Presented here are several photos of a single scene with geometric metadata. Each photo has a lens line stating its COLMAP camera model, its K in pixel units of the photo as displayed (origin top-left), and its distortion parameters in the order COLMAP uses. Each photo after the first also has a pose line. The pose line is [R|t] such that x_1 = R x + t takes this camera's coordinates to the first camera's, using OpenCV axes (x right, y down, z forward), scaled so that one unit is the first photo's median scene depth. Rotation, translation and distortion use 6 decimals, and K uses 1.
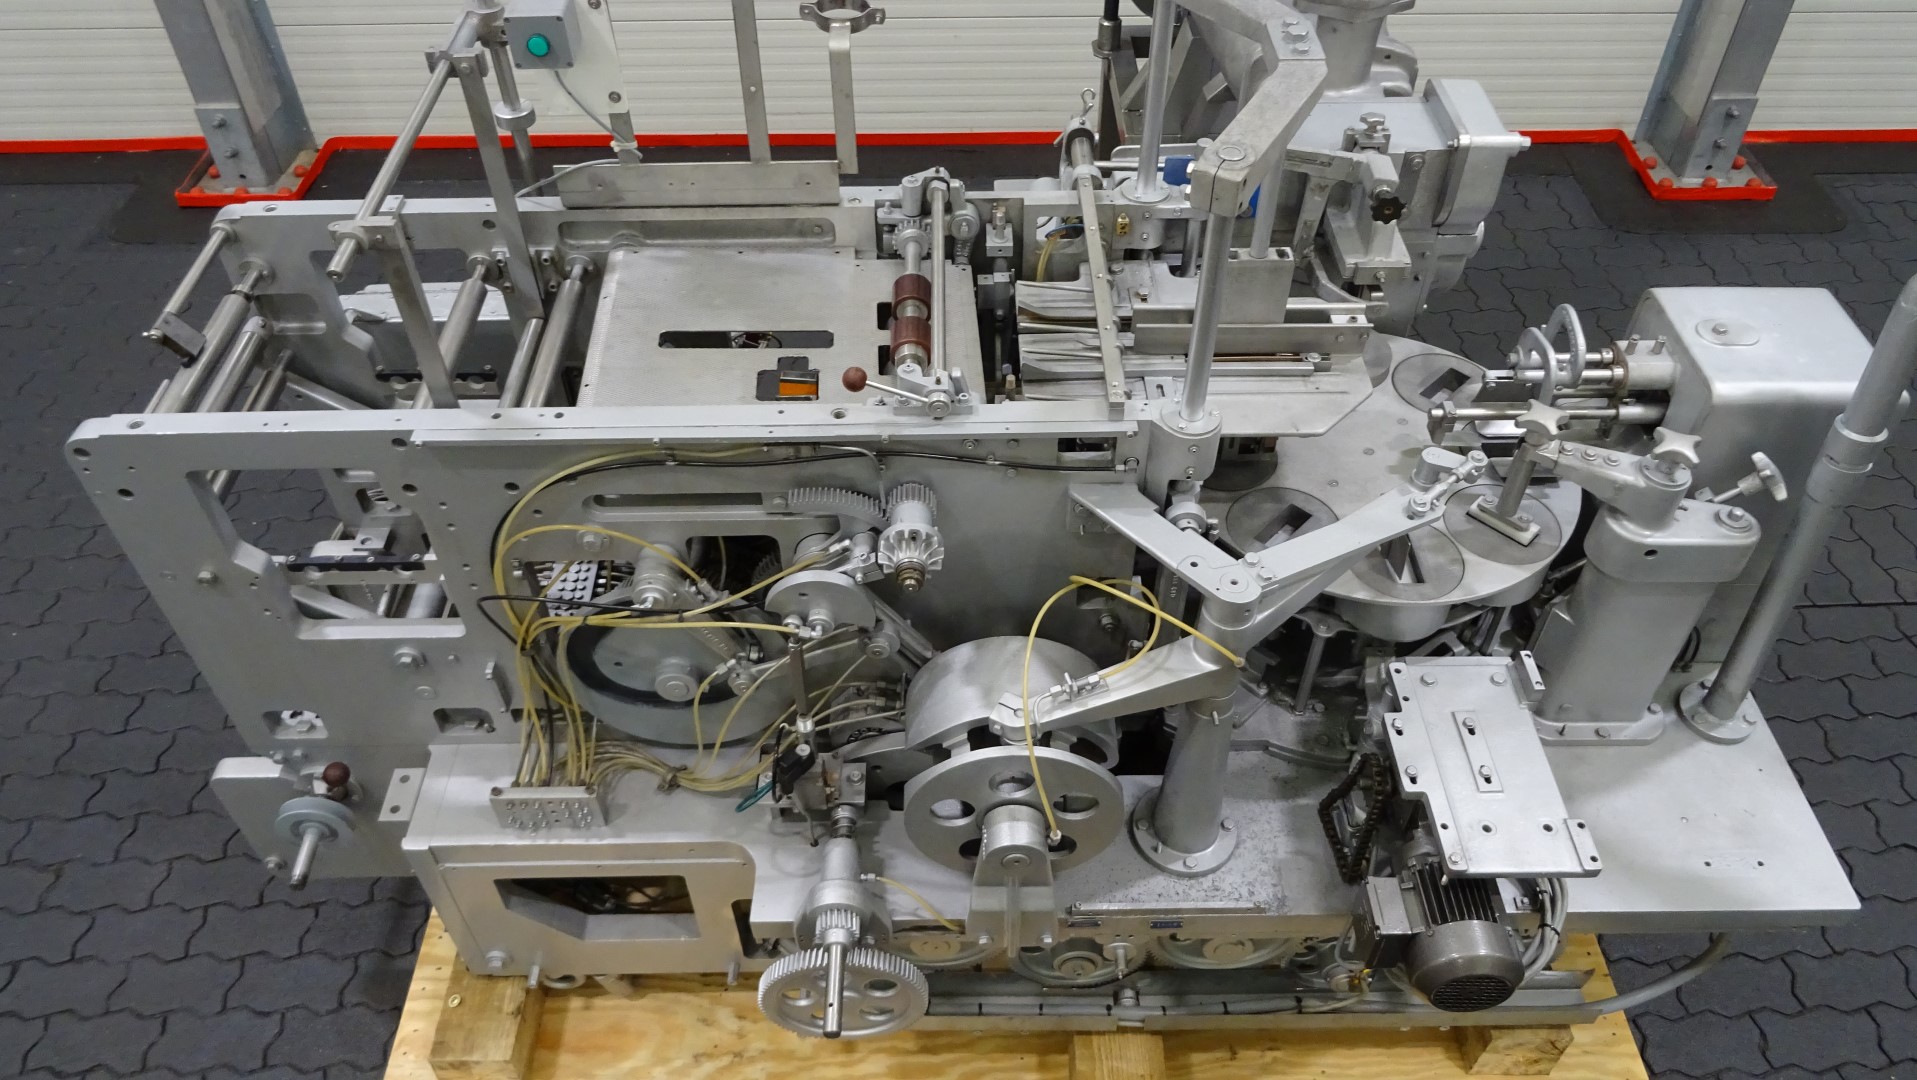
lens RADIAL K [[1350.3, 0, 958.5], [0, 1350.3, 540.0], [0, 0, 1]] dist [0.007067, -0.029607]
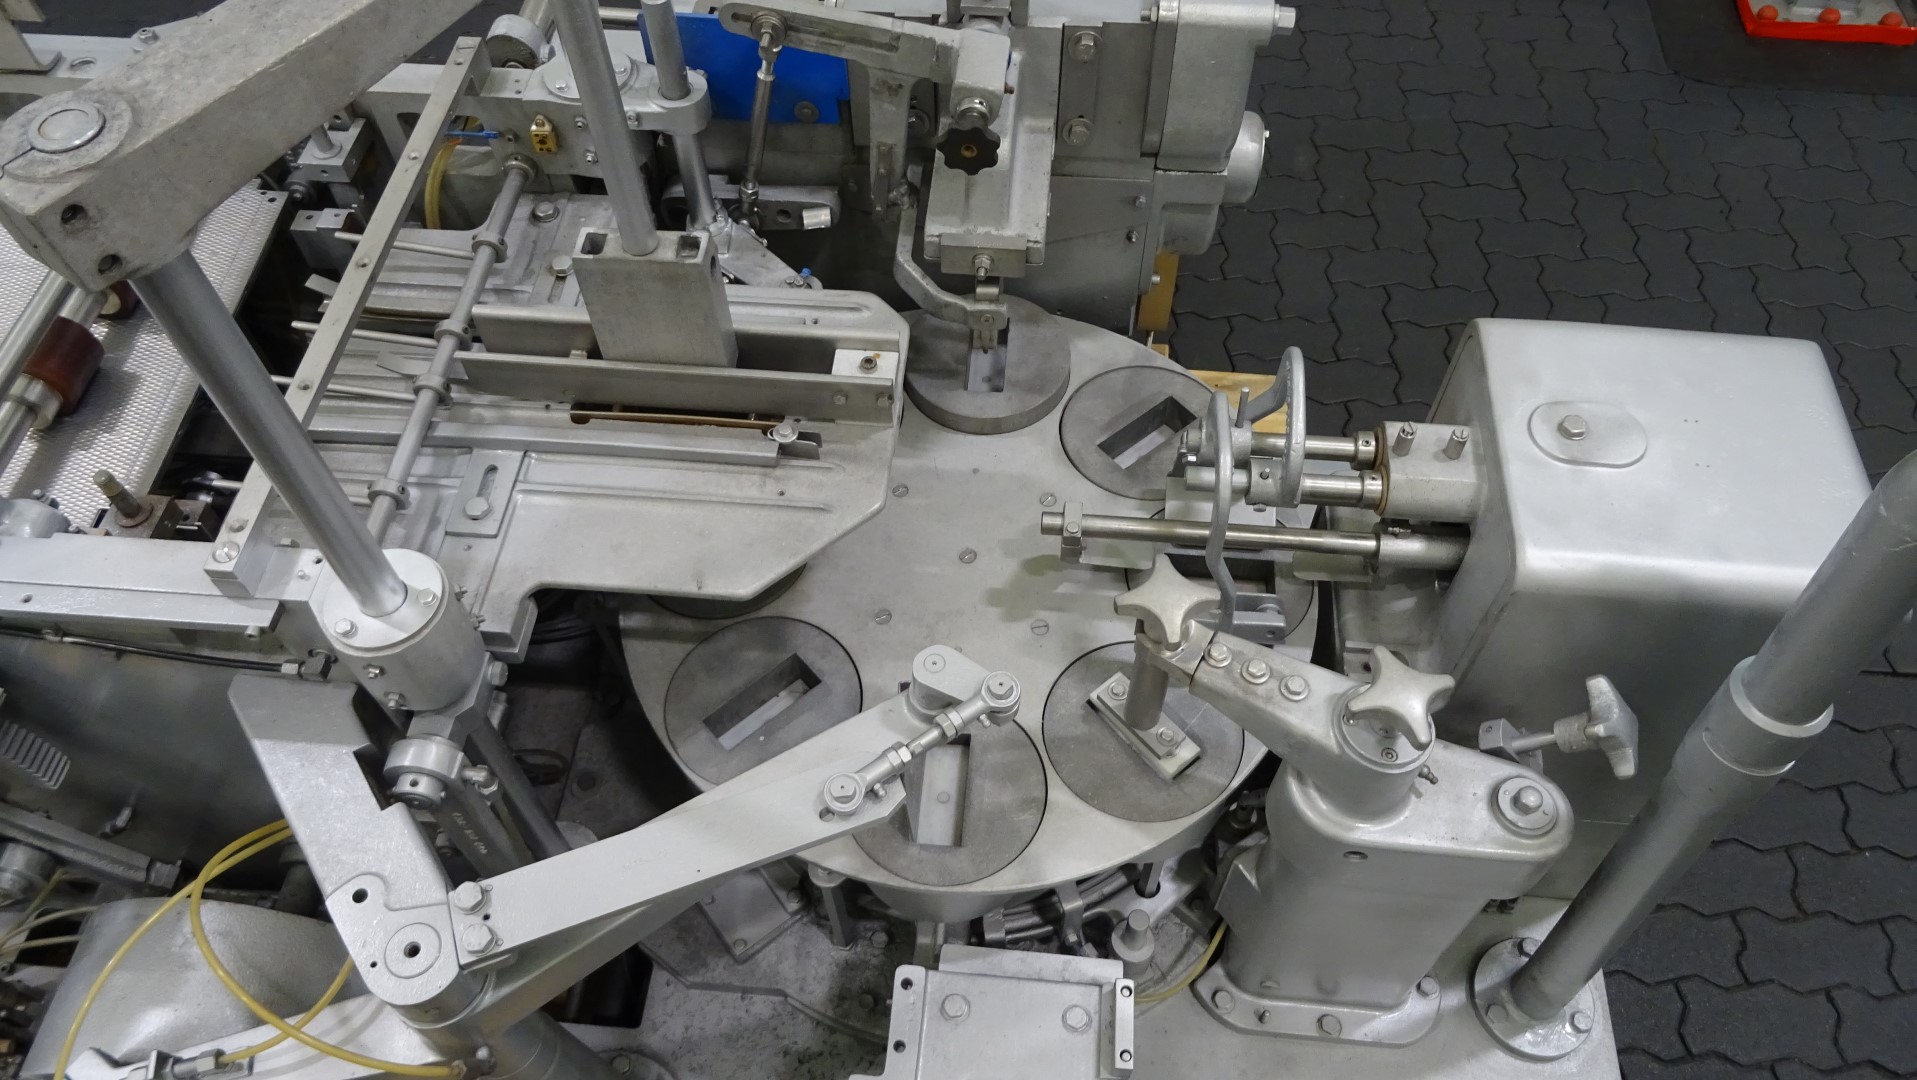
lens RADIAL K [[1350.3, 0, 958.5], [0, 1350.3, 540.0], [0, 0, 1]] dist [0.007067, -0.029607]
pose [[0.994852, 0.077916, -0.064799, 0.353168], [-0.065737, 0.982812, 0.172509, -0.181559], [0.077126, -0.167361, 0.982874, 0.444968]]
